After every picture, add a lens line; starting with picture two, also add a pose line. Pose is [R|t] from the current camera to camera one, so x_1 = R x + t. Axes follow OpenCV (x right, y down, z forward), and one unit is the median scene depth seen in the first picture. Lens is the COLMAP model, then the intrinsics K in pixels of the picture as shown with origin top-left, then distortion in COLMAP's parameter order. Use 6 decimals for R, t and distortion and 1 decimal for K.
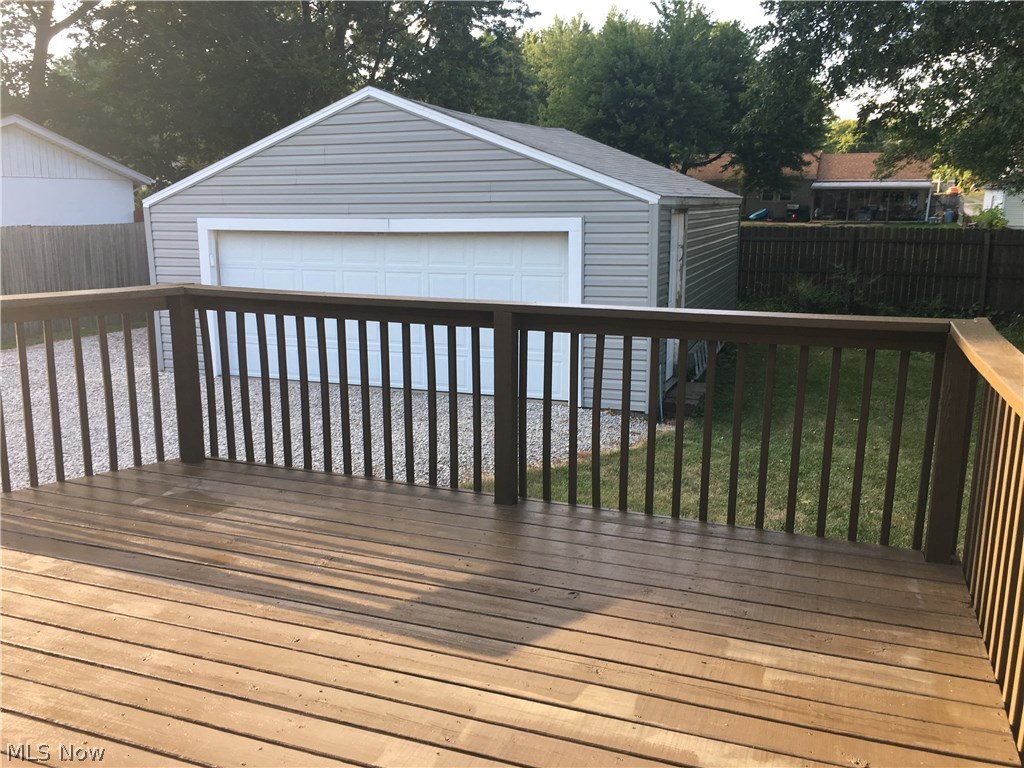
lens RADIAL K [[880.3, 0, 508.4], [0, 880.3, 387.4], [0, 0, 1]] dist [0.051706, -0.071873]
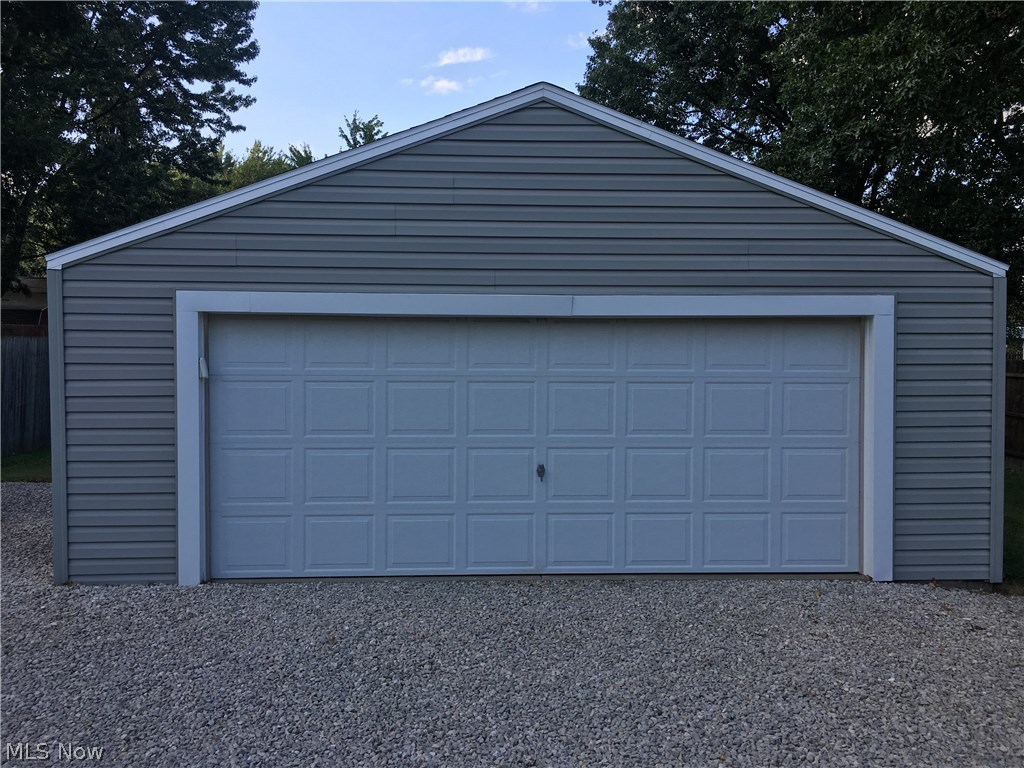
lens RADIAL K [[880.3, 0, 512.0], [0, 880.3, 381.5], [0, 0, 1]] dist [0.051706, -0.071873]
pose [[0.907398, -0.006420, 0.420224, -0.437269], [0.074191, 0.986627, -0.145130, -0.047307], [-0.413673, 0.162868, 0.895739, 0.488839]]
